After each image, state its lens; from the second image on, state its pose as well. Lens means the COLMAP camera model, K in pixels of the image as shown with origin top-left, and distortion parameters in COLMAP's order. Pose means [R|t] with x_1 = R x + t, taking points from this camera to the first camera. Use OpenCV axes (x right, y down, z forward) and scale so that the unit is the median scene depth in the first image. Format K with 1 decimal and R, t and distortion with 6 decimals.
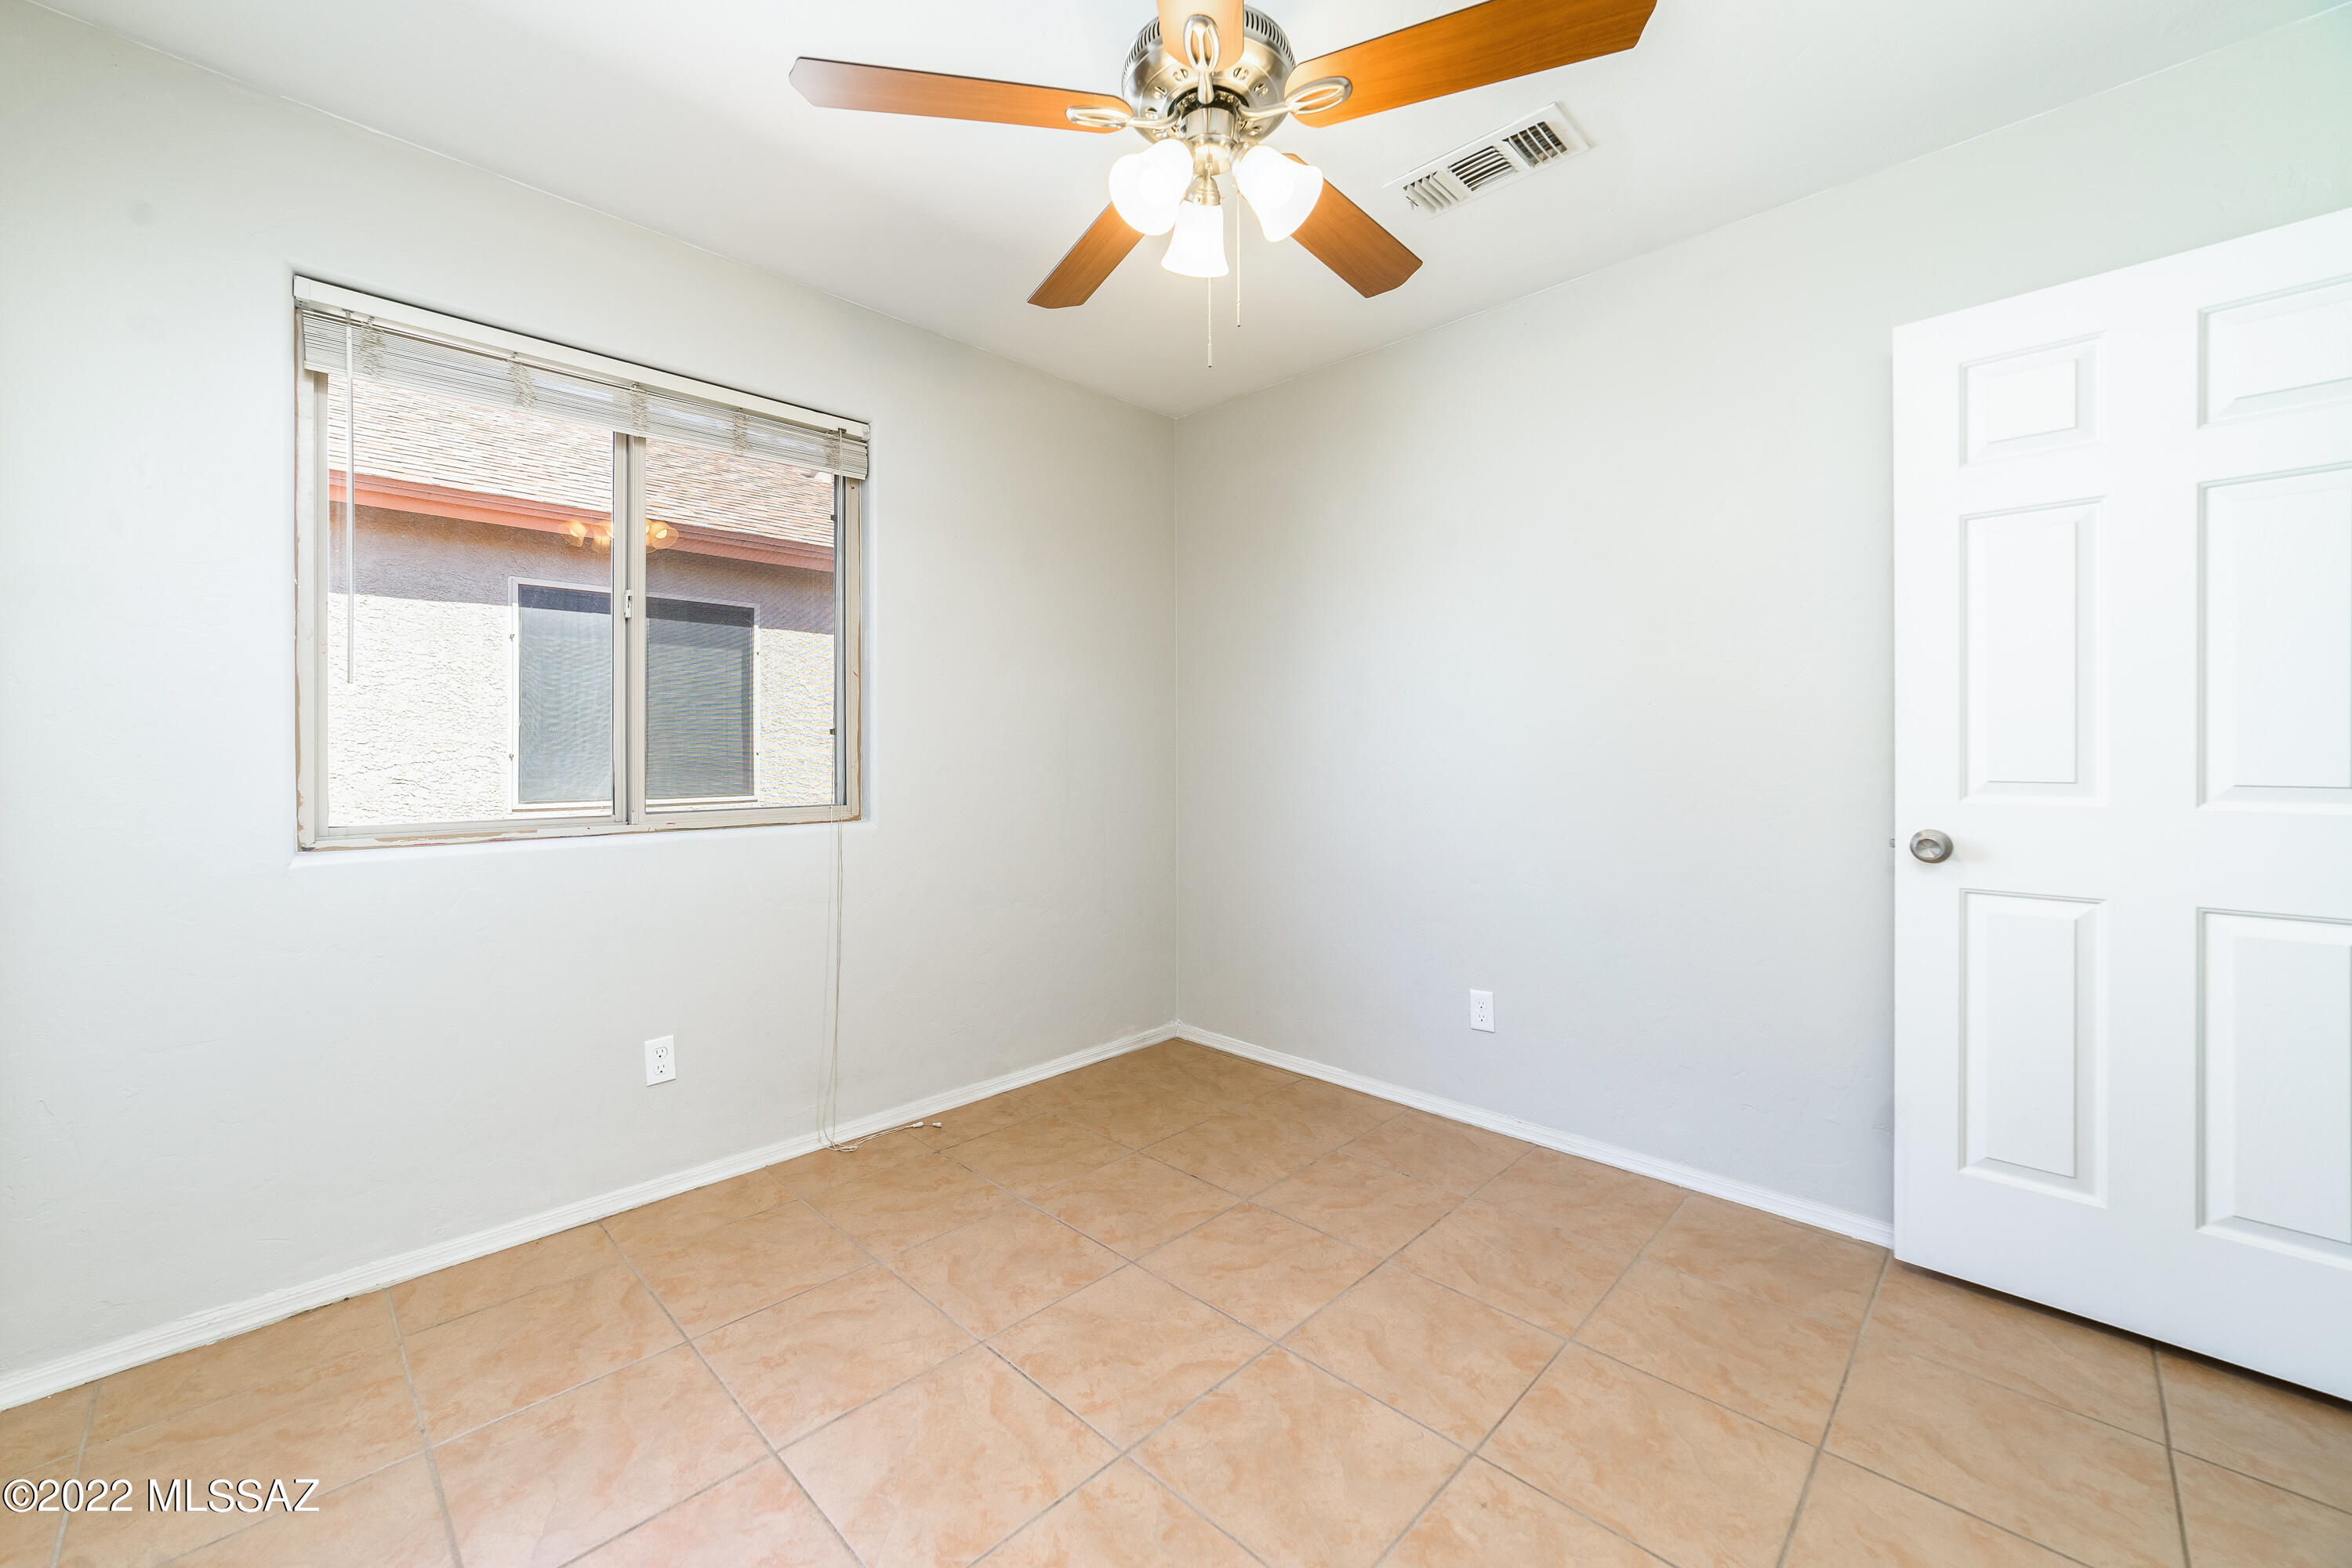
lens RADIAL K [[923.8, 0, 1158.6], [0, 923.8, 747.7], [0, 0, 1]] dist [-0.023082, 0.008350]
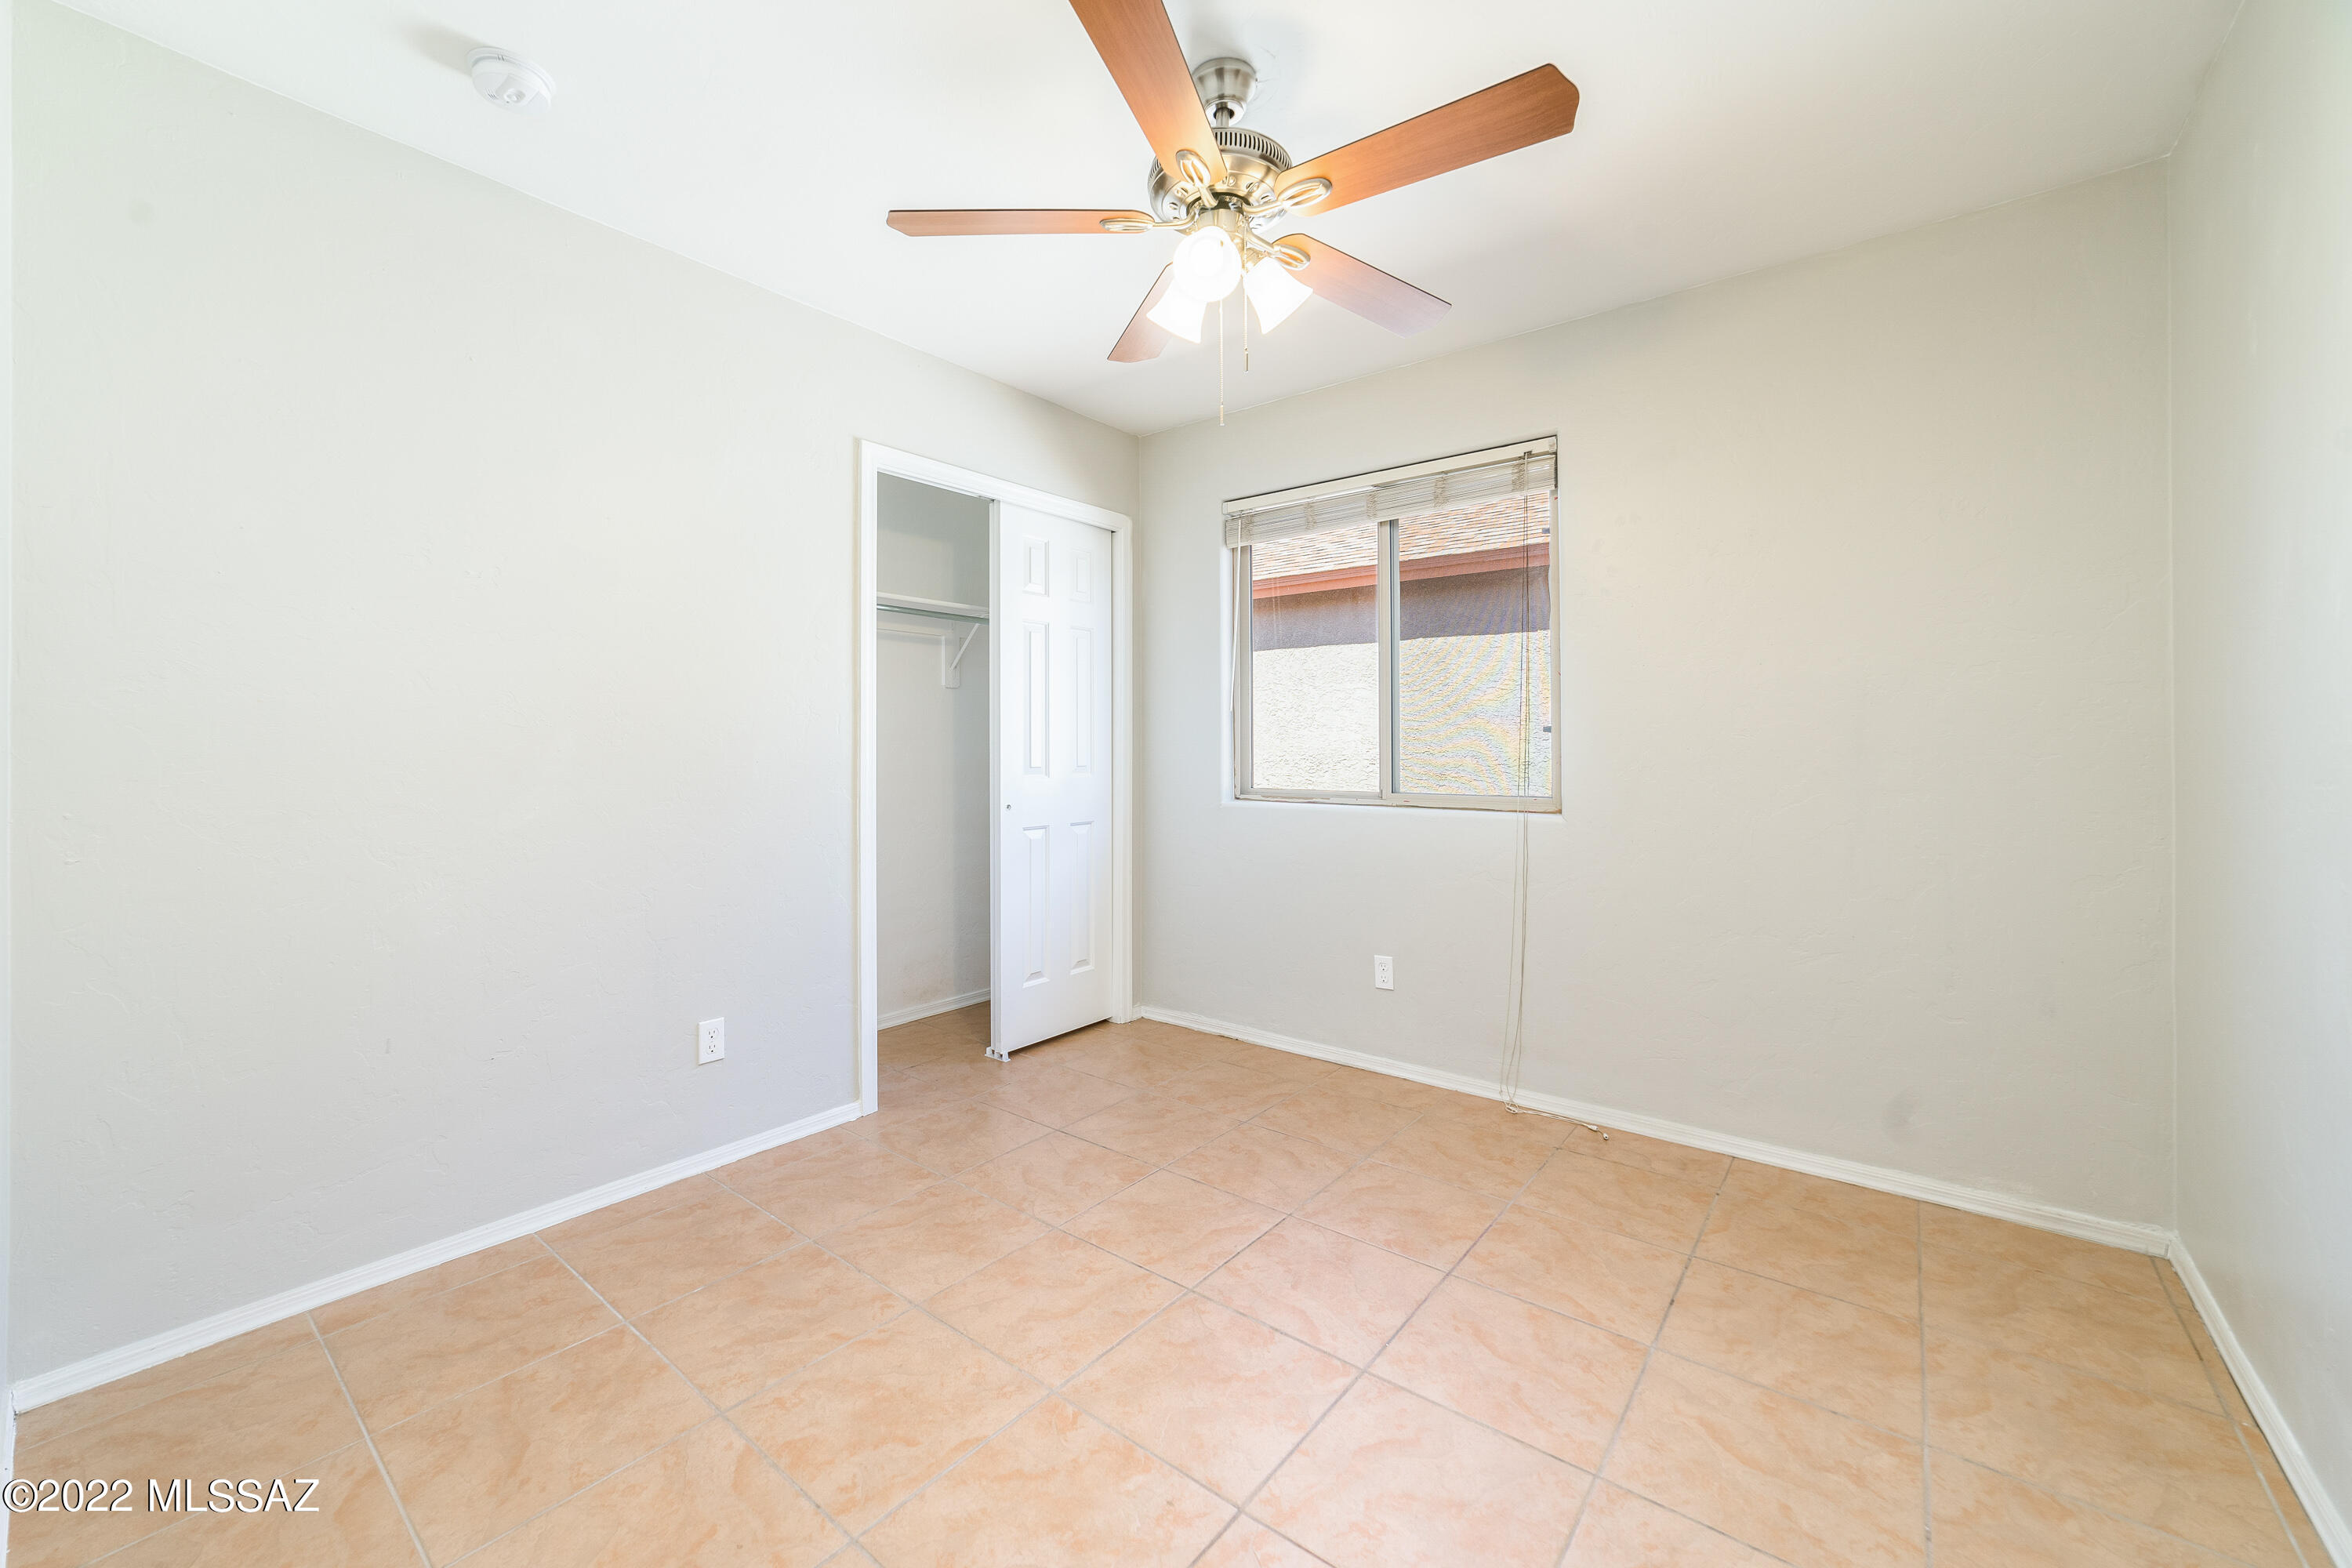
lens RADIAL K [[923.8, 0, 1158.6], [0, 923.8, 747.7], [0, 0, 1]] dist [-0.023082, 0.008350]
pose [[0.105243, 0.004505, -0.994436, 0.791874], [0.003263, 0.999983, 0.004875, -0.004352], [0.994441, -0.003758, 0.105227, 0.518062]]
